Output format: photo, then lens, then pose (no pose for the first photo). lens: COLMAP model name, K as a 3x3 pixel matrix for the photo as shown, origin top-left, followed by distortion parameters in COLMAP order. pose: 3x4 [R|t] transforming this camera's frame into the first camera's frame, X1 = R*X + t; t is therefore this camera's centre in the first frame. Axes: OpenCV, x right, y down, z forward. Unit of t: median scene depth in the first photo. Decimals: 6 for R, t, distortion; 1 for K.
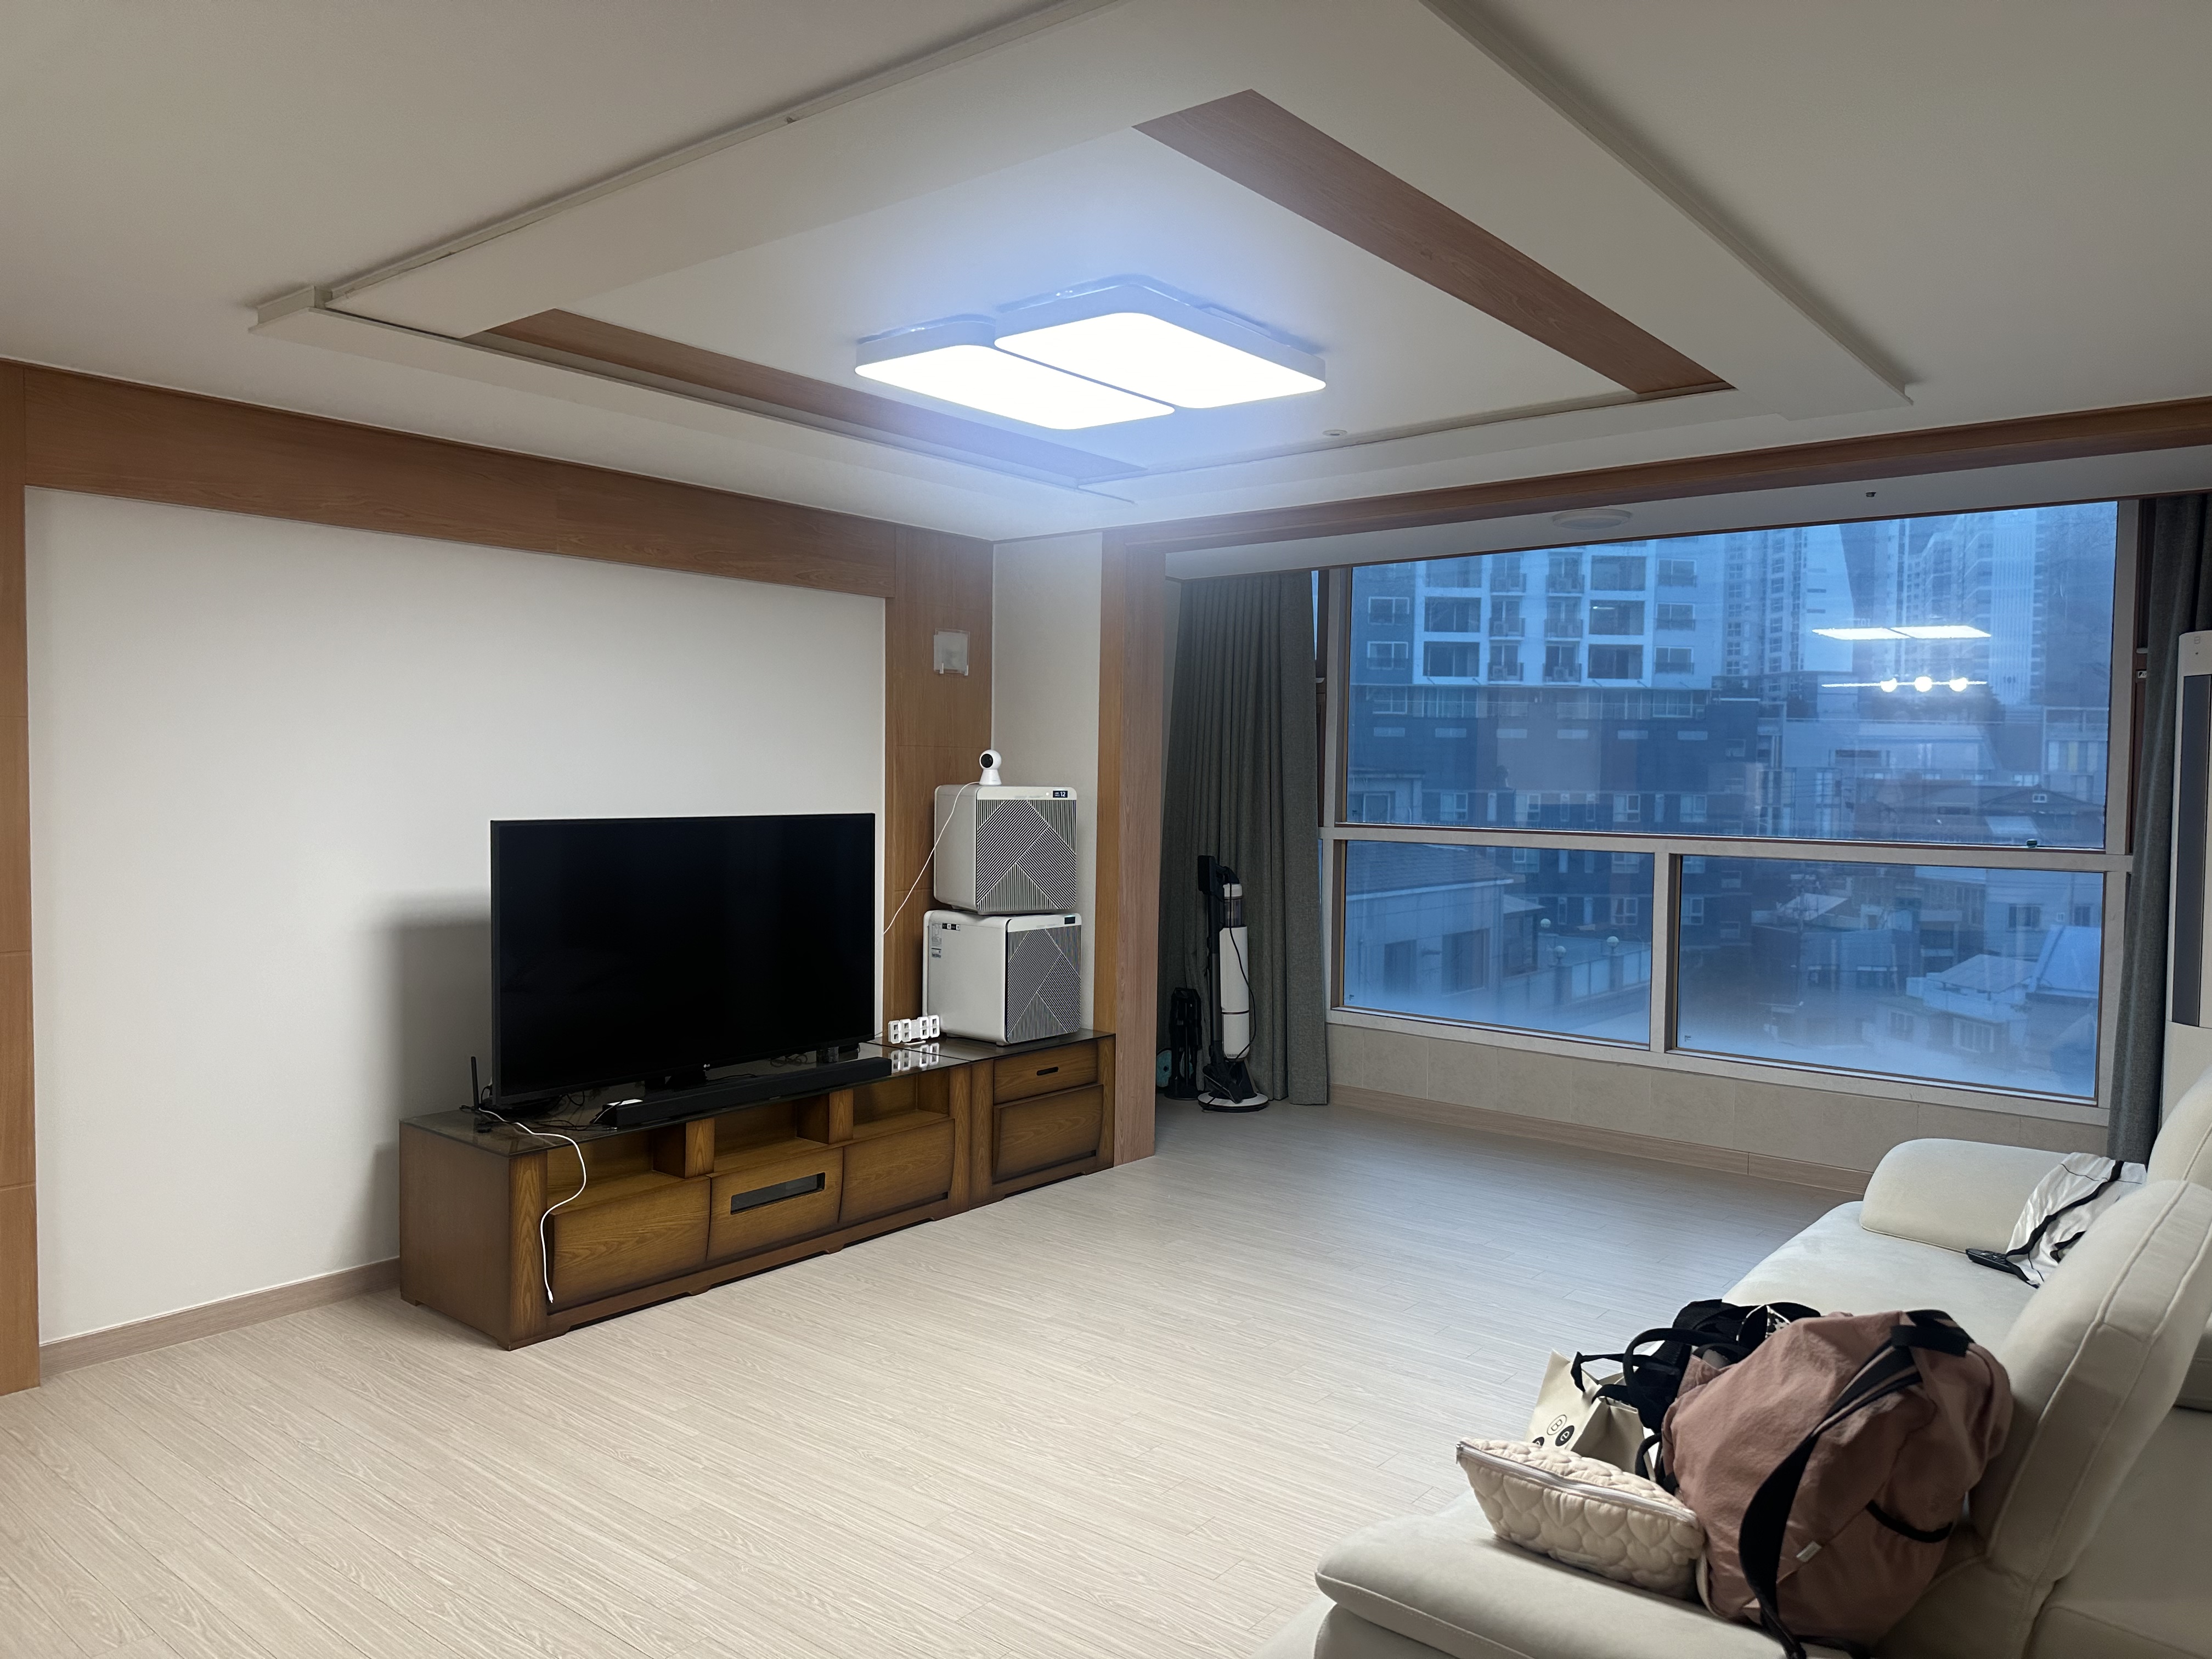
lens RADIAL K [[1595.4, 0, 1106.0], [0, 1595.4, 829.5], [0, 0, 1]] dist [0.188795, -0.217293]
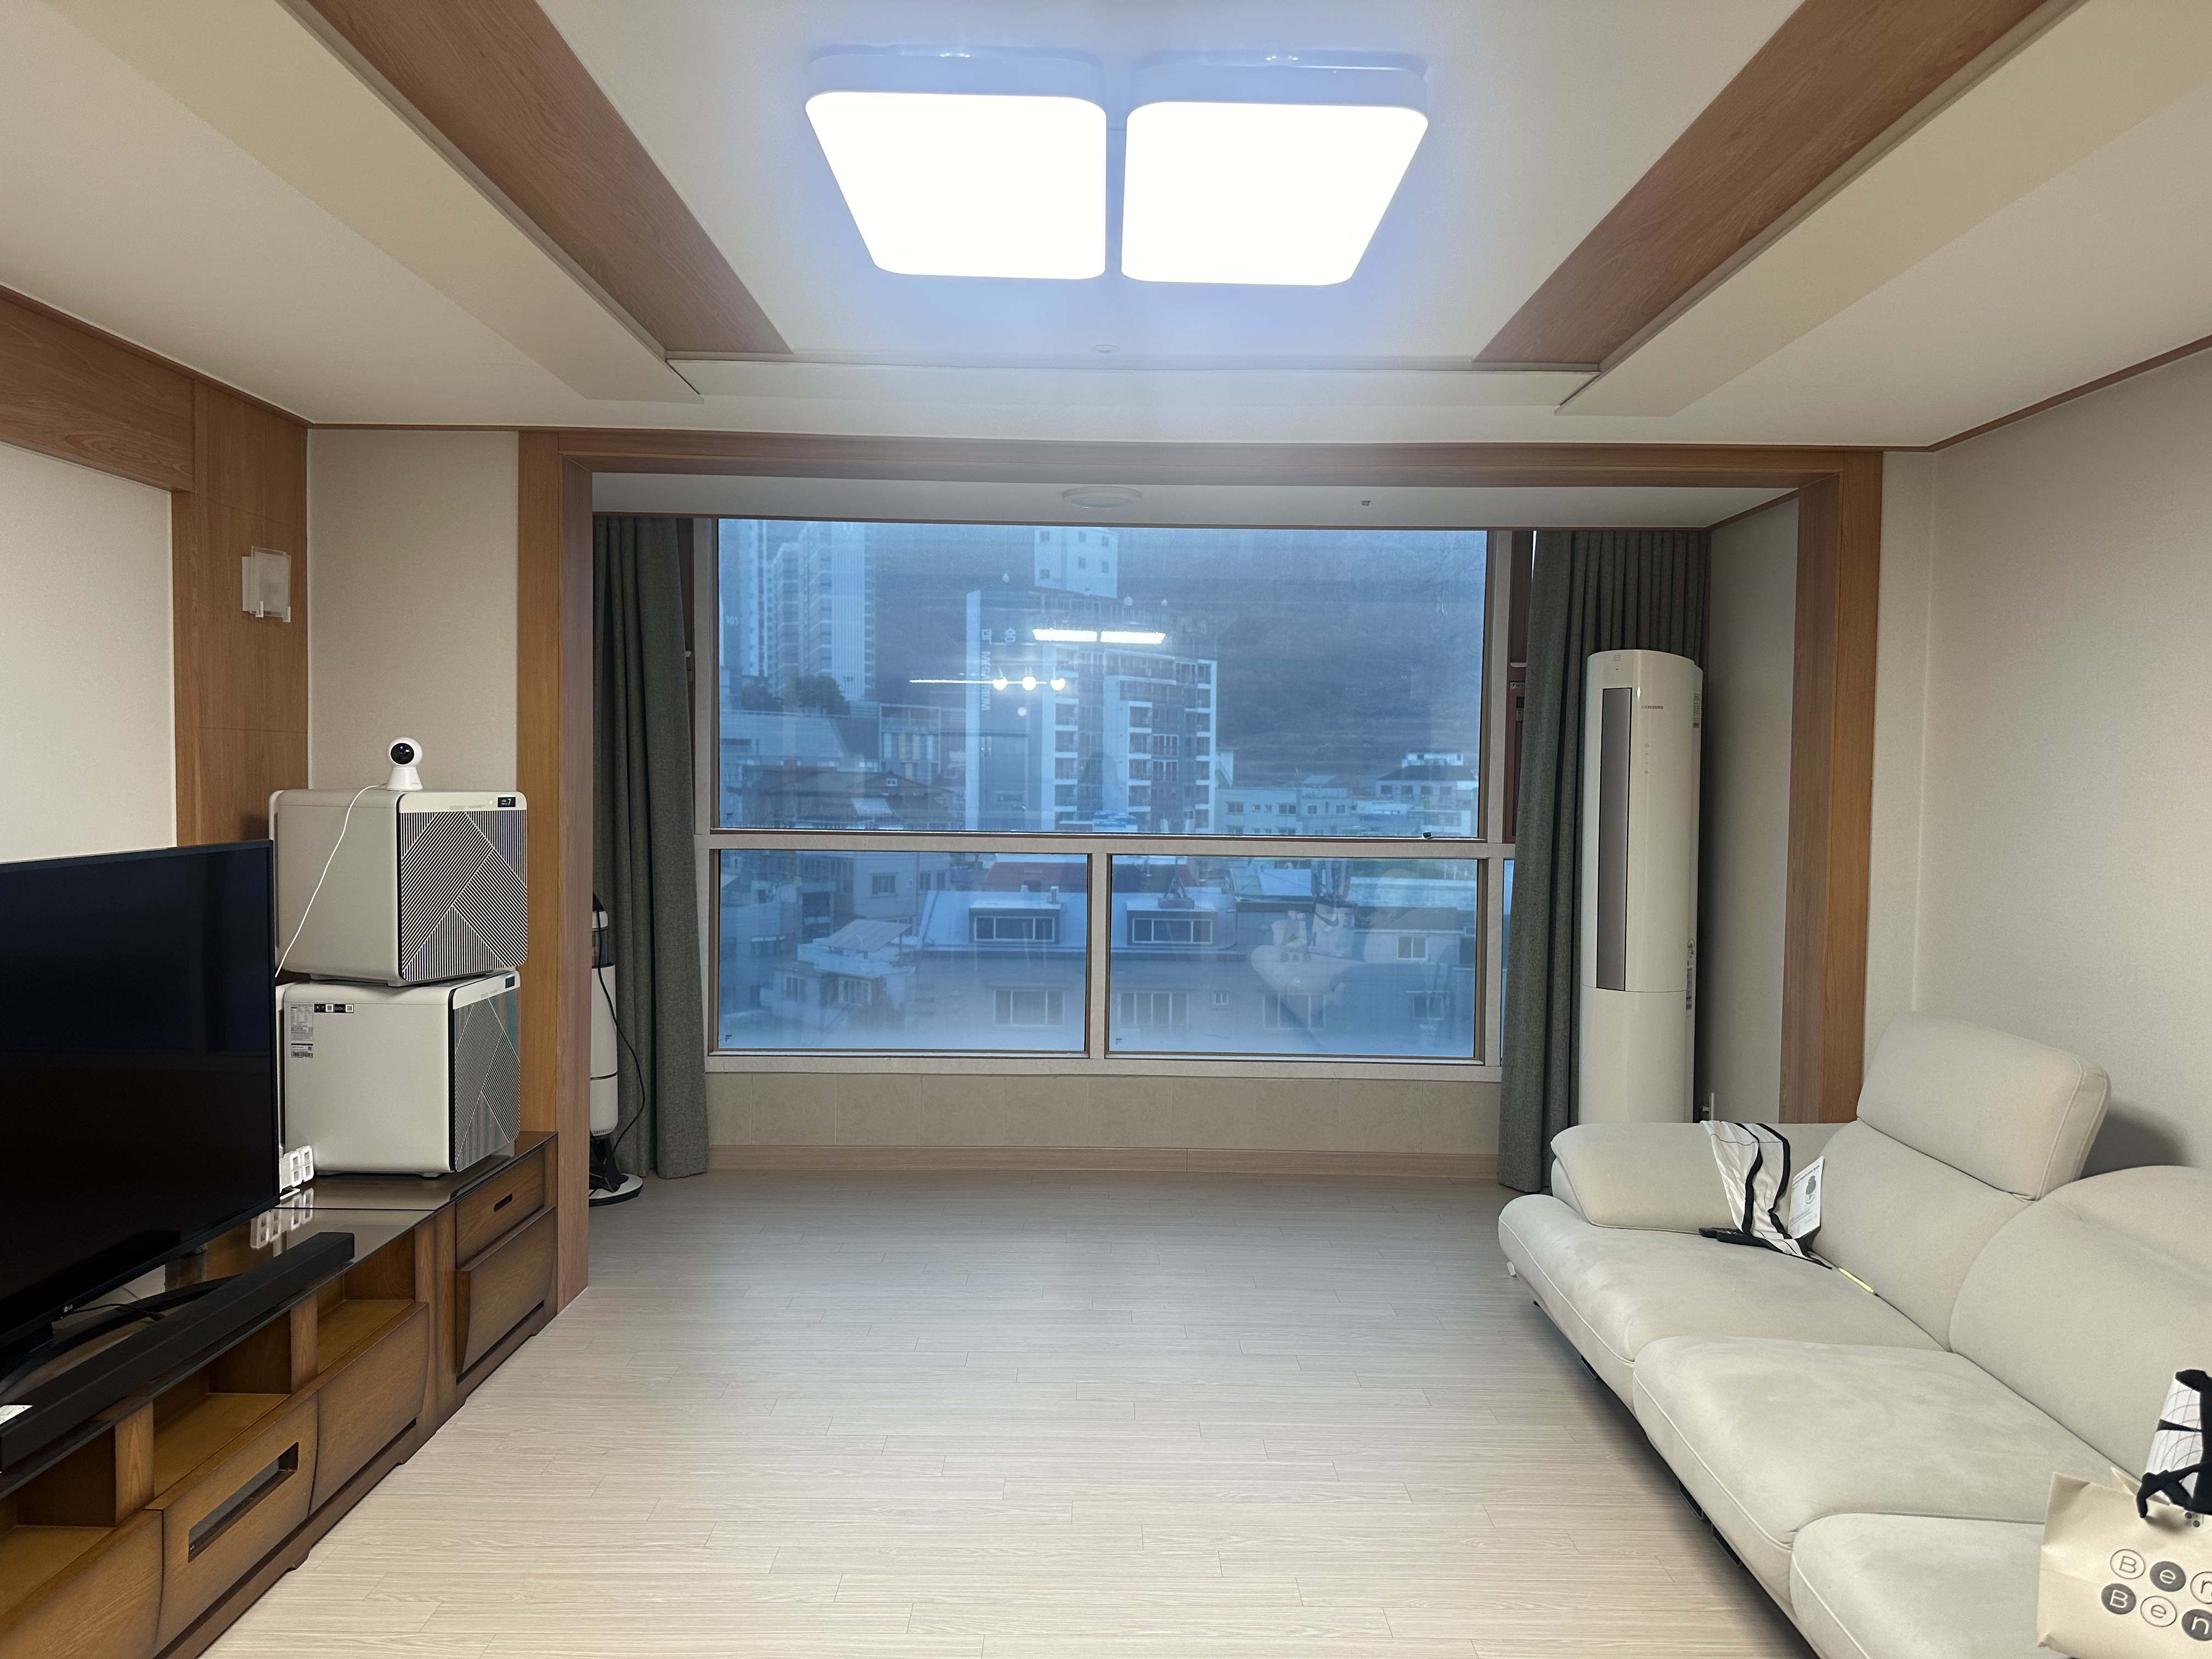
lens RADIAL K [[1595.4, 0, 1106.0], [0, 1595.4, 829.5], [0, 0, 1]] dist [0.188795, -0.217293]
pose [[0.775342, -0.027265, 0.630953, -0.268980], [0.021029, 0.999628, 0.017356, -0.016610], [-0.631192, -0.000188, 0.775627, 0.276210]]
